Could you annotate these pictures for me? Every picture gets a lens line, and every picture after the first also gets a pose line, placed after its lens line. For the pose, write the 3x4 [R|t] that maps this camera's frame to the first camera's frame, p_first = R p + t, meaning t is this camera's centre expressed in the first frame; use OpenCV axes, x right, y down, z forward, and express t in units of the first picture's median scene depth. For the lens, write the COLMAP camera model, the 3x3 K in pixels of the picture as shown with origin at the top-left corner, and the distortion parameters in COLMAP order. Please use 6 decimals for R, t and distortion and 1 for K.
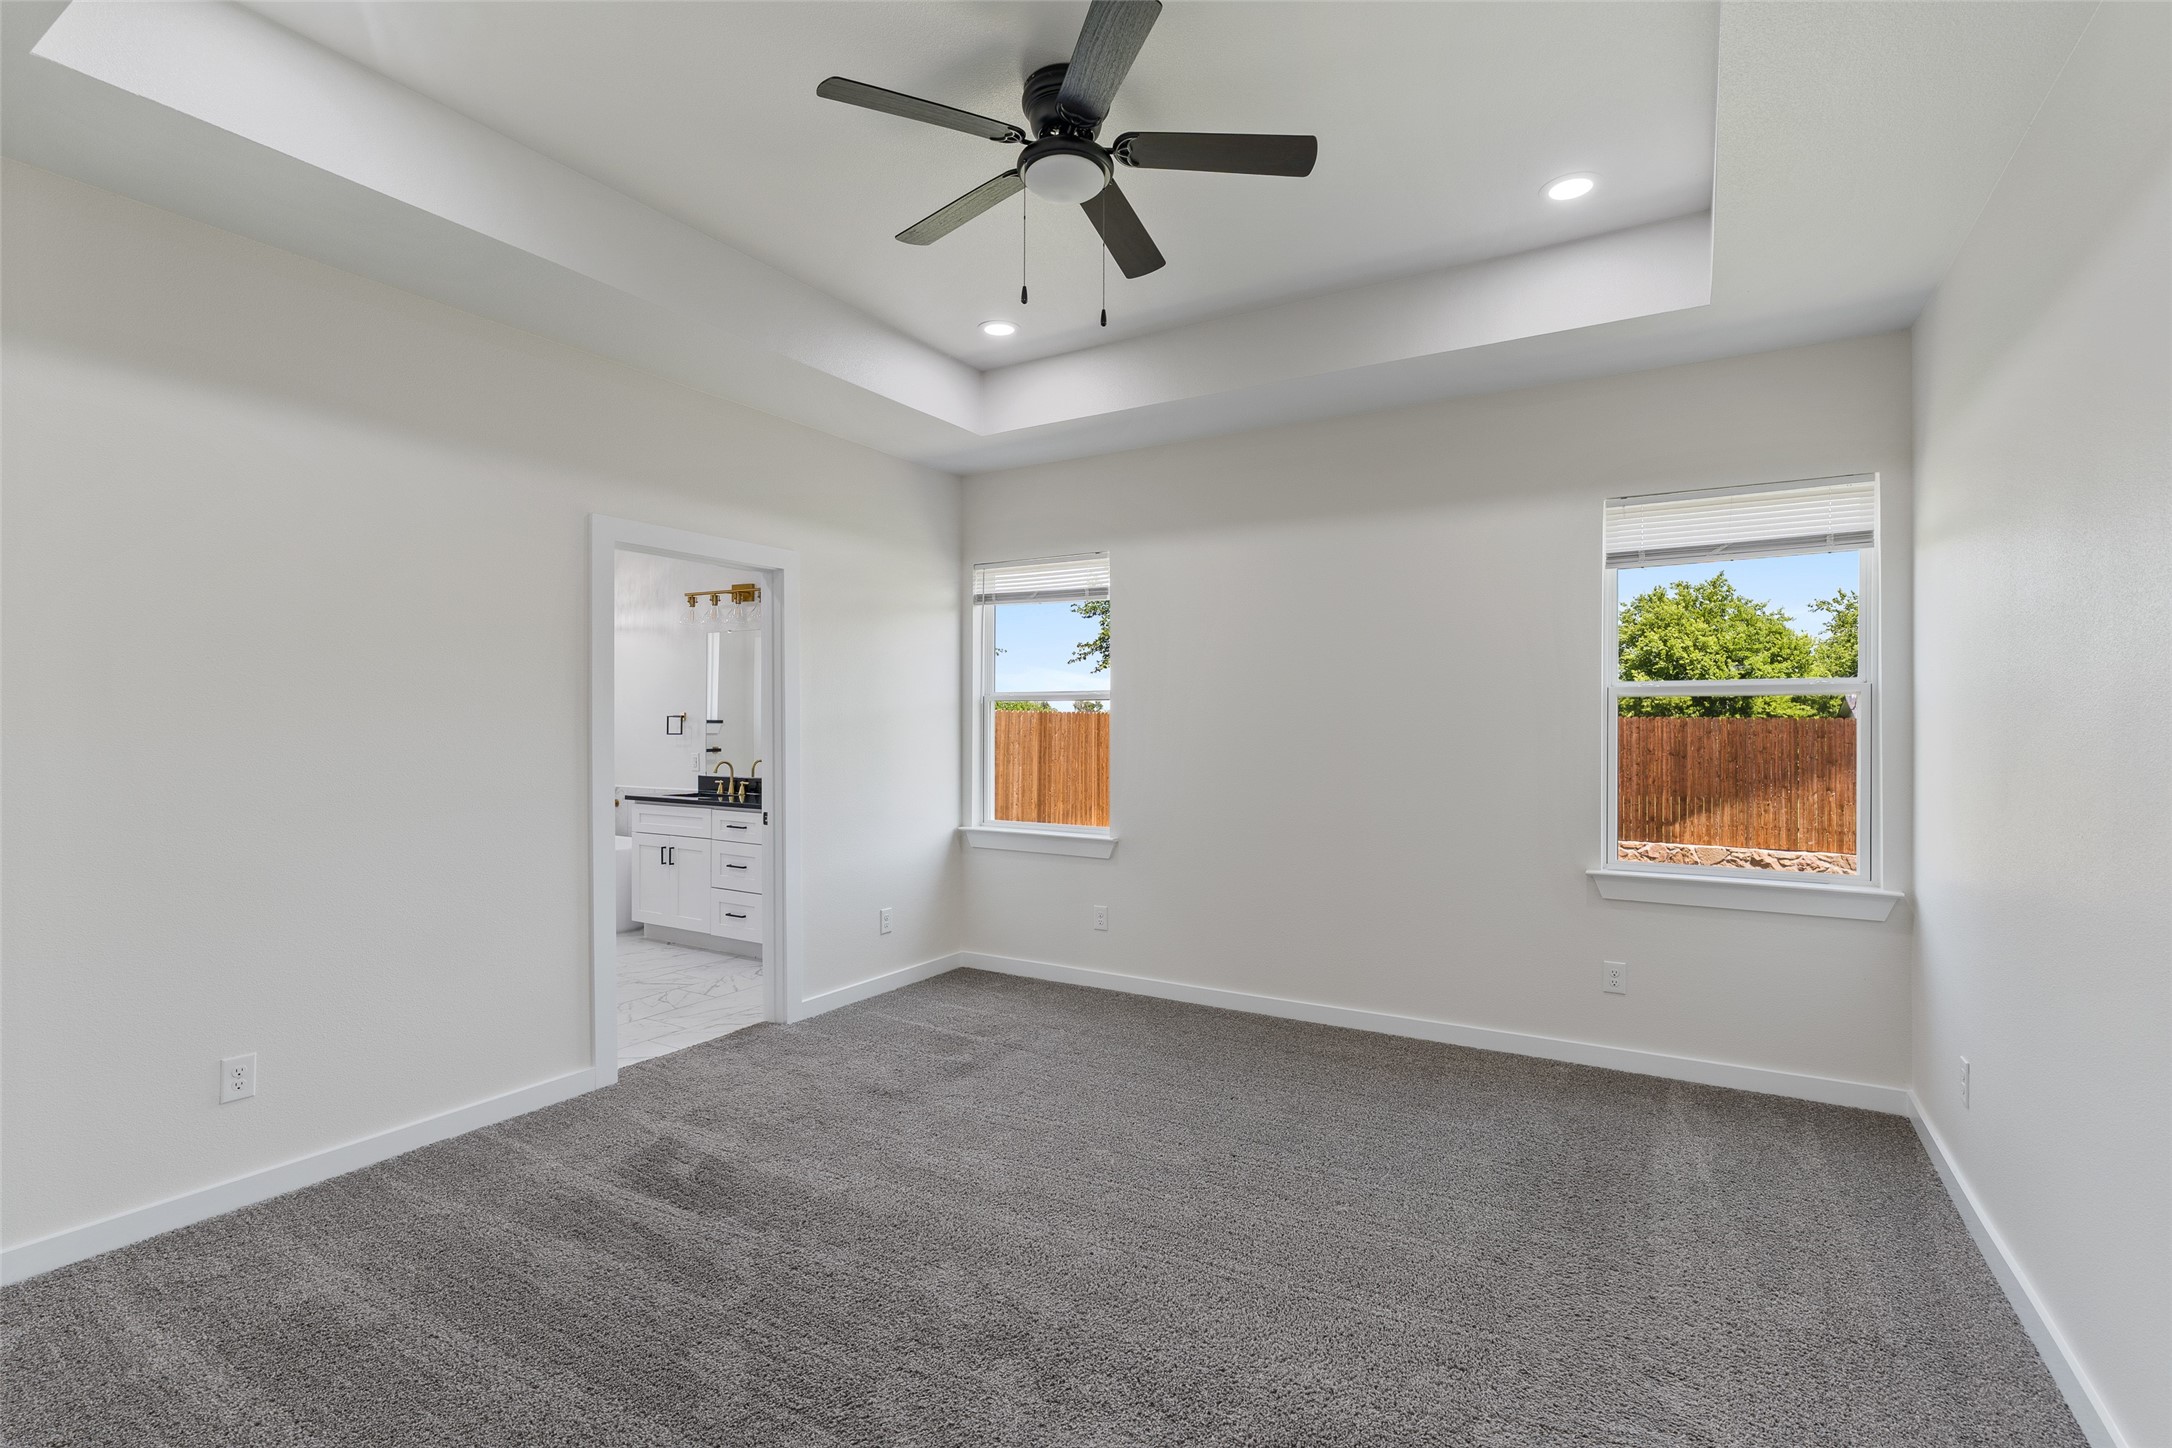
lens RADIAL K [[1000.0, 0, 1097.4], [0, 1000.0, 727.0], [0, 0, 1]] dist [-0.003745, 0.002049]
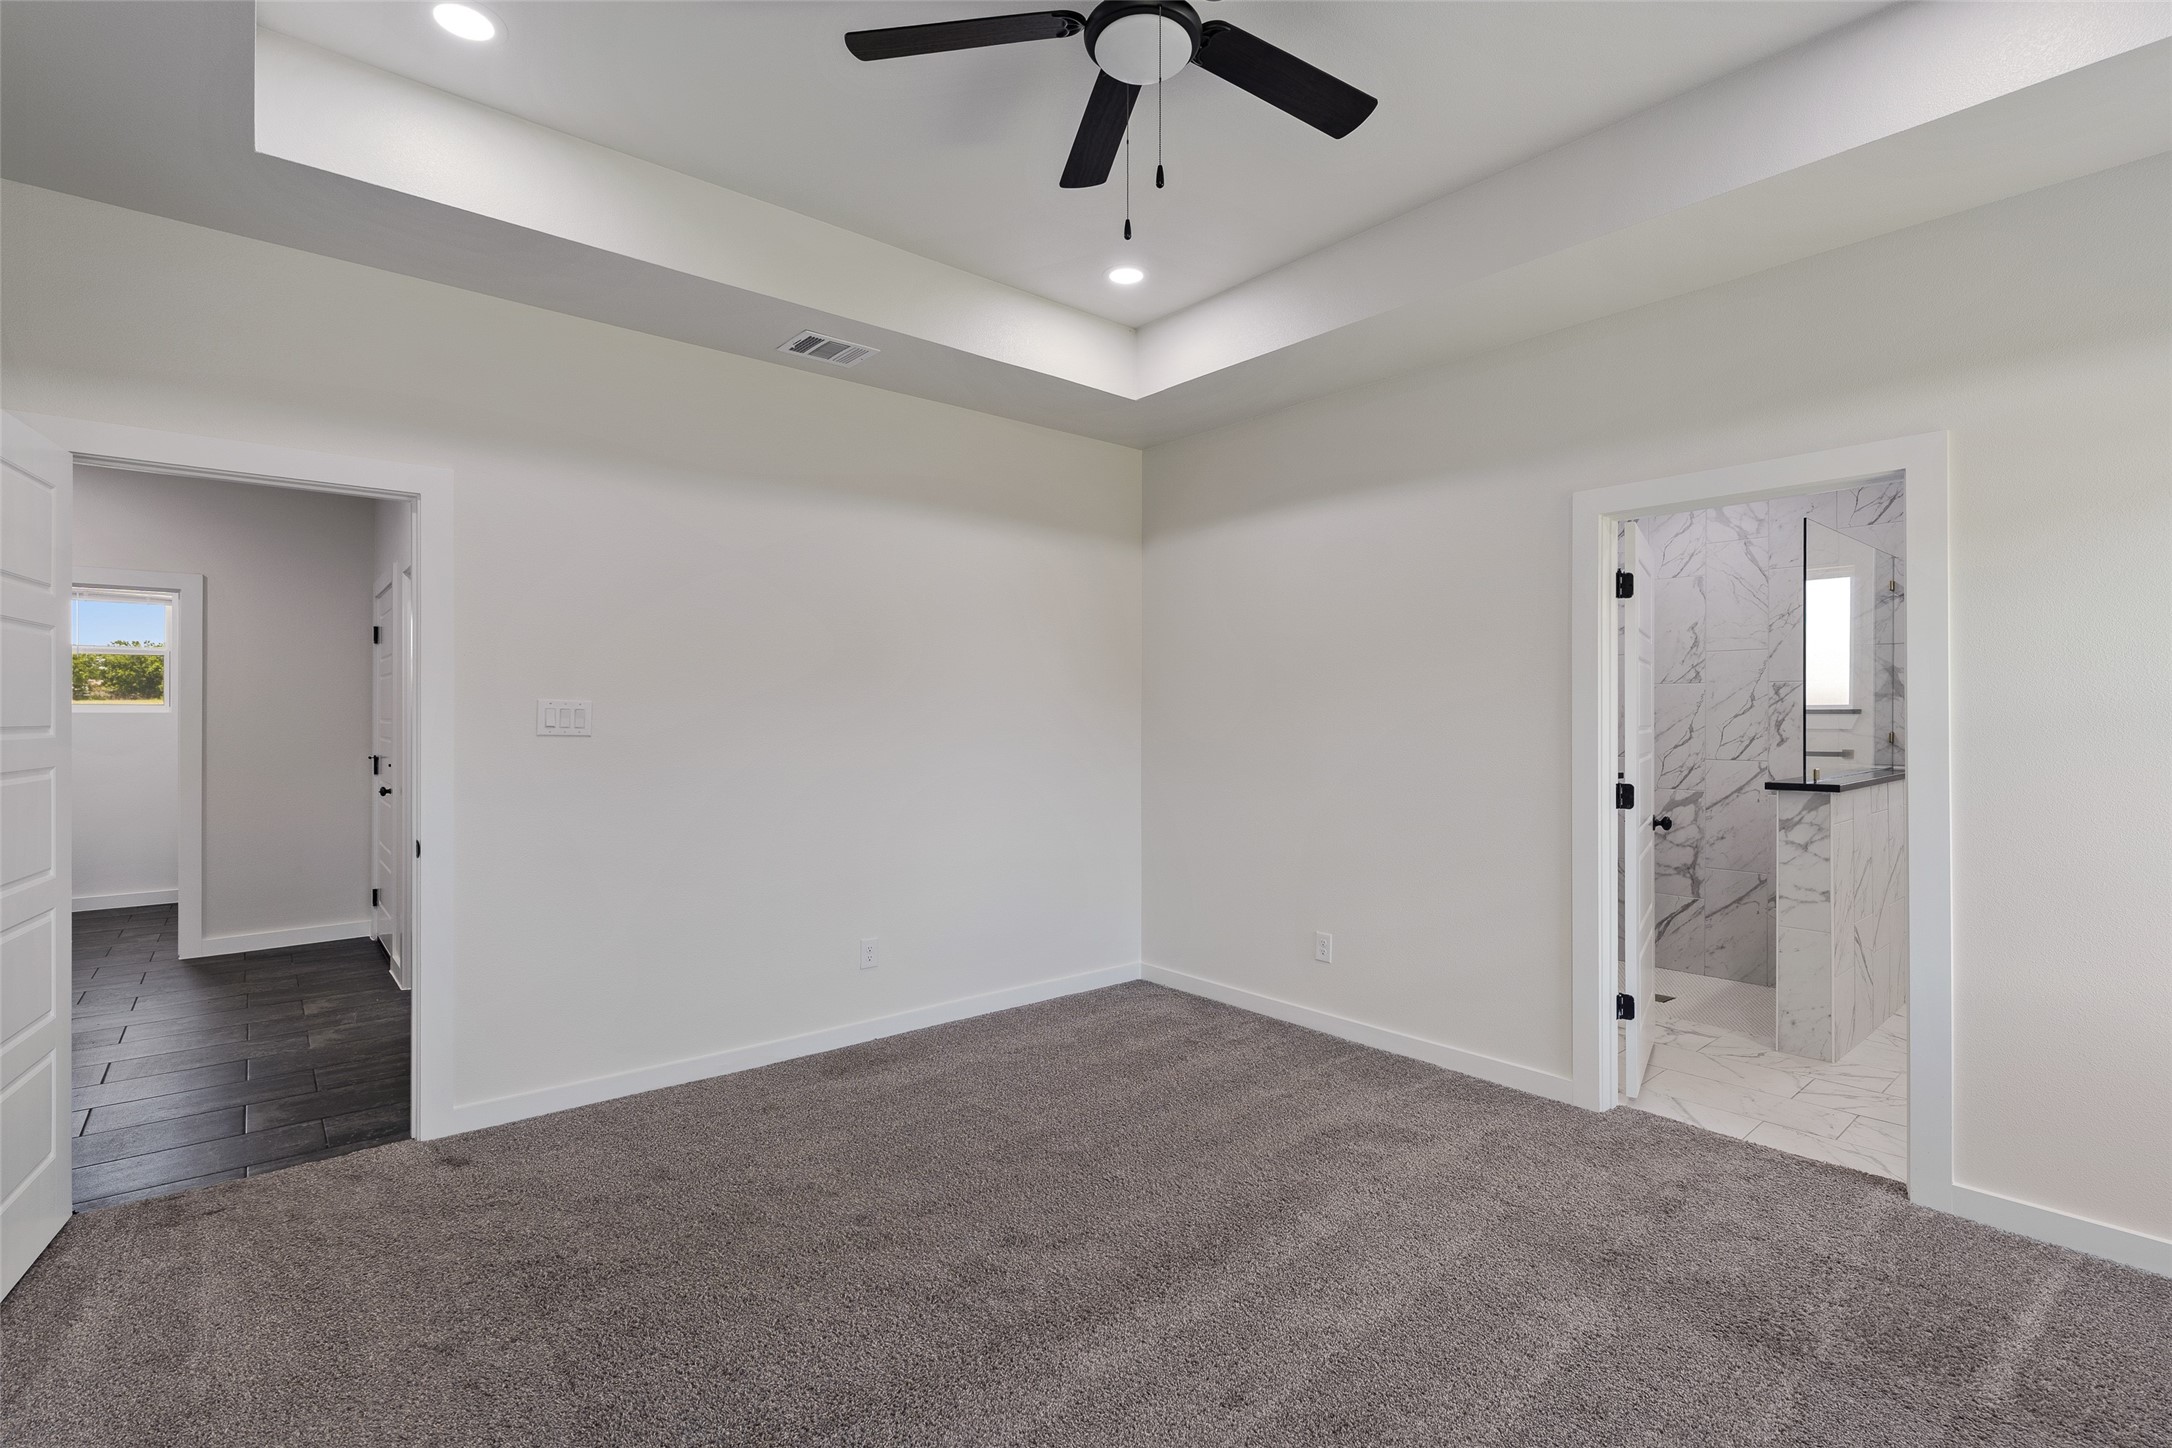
lens RADIAL K [[1000.0, 0, 1076.2], [0, 1000.0, 720.9], [0, 0, 1]] dist [-0.003745, 0.002049]
pose [[-0.349348, 0.000284, -0.936993, 0.316138], [0.002654, 0.999996, -0.000687, -0.000949], [0.936989, -0.002727, -0.349347, 0.513969]]
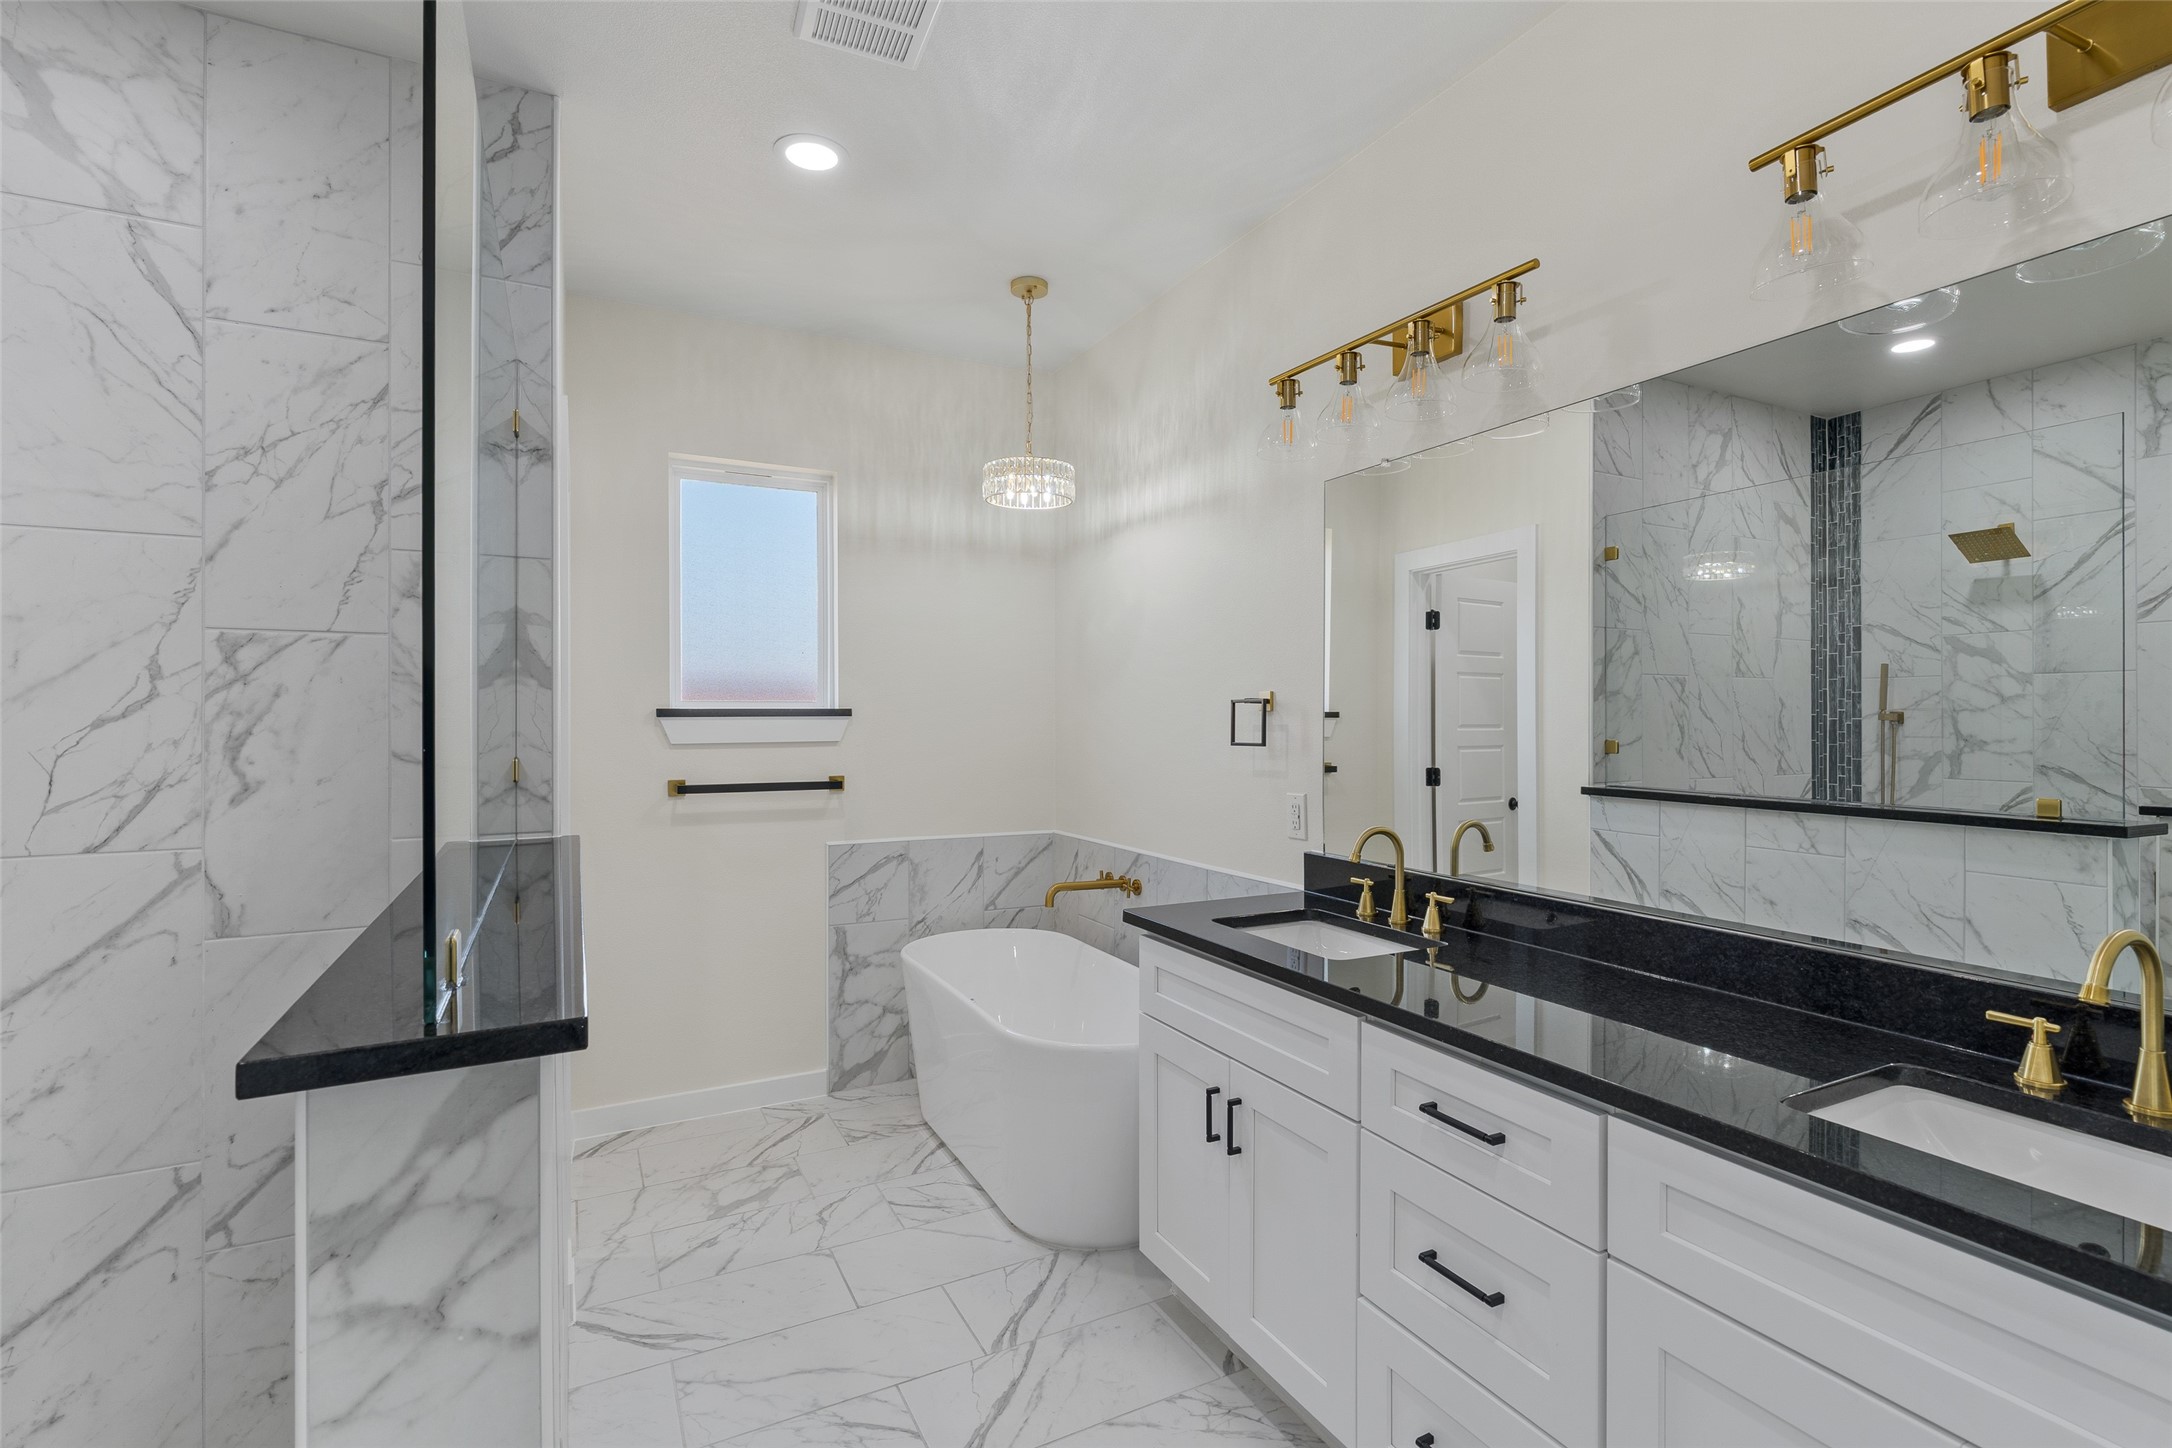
lens RADIAL K [[1000.0, 0, 1088.9], [0, 1000.0, 722.0], [0, 0, 1]] dist [-0.003745, 0.002049]
pose [[0.838572, -0.004837, -0.544769, -0.268704], [0.005536, 0.999985, -0.000357, -0.002542], [0.544762, -0.002716, 0.838586, 0.654589]]
